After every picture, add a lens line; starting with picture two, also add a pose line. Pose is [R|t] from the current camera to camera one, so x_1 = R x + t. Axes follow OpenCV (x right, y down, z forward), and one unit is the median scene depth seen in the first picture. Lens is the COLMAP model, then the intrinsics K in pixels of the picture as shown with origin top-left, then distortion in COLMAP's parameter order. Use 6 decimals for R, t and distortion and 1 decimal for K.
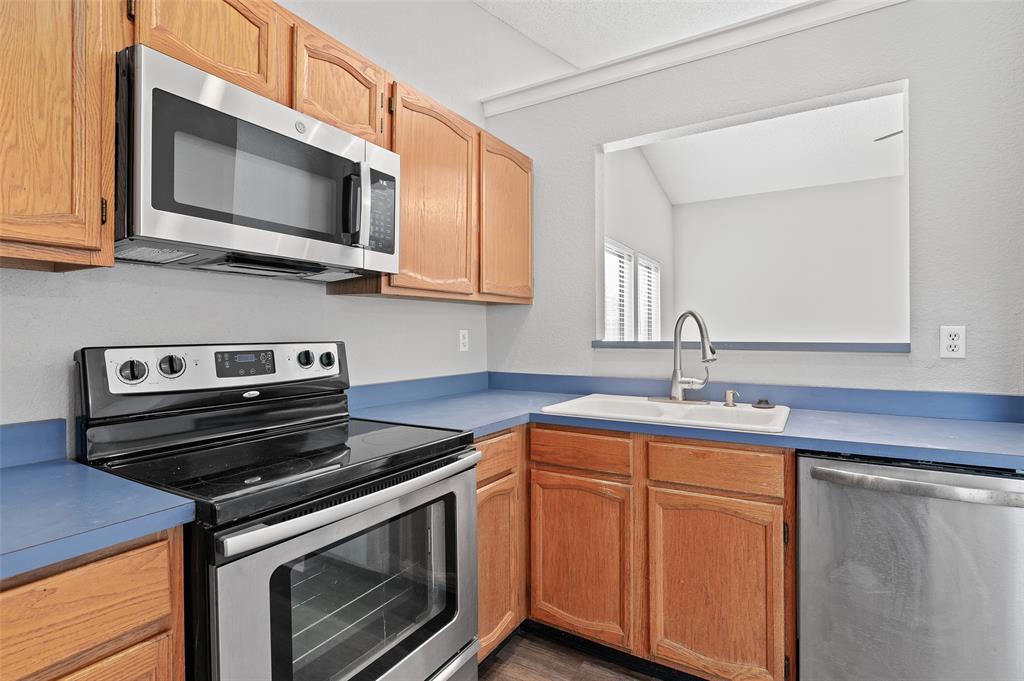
lens RADIAL K [[495.9, 0, 515.1], [0, 495.9, 342.8], [0, 0, 1]] dist [-0.002882, -0.000386]
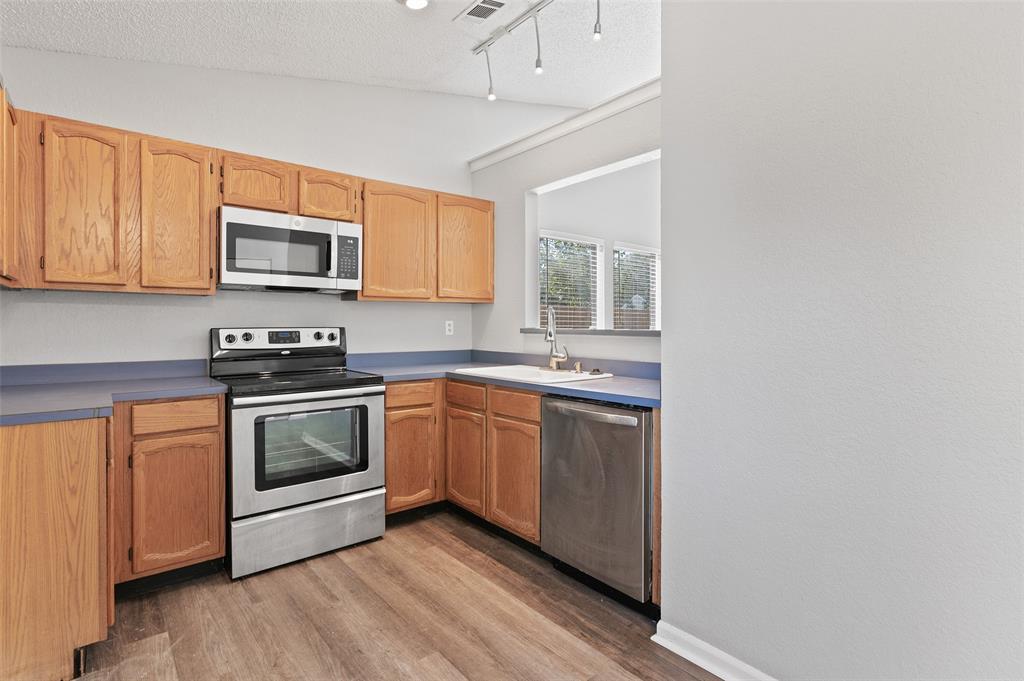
lens RADIAL K [[491.1, 0, 508.4], [0, 491.1, 334.9], [0, 0, 1]] dist [-0.002689, -0.000223]
pose [[0.945153, 0.010319, -0.326464, 0.835867], [-0.008807, 0.999943, 0.006112, 0.009739], [0.326508, -0.002901, 0.945190, -0.508617]]
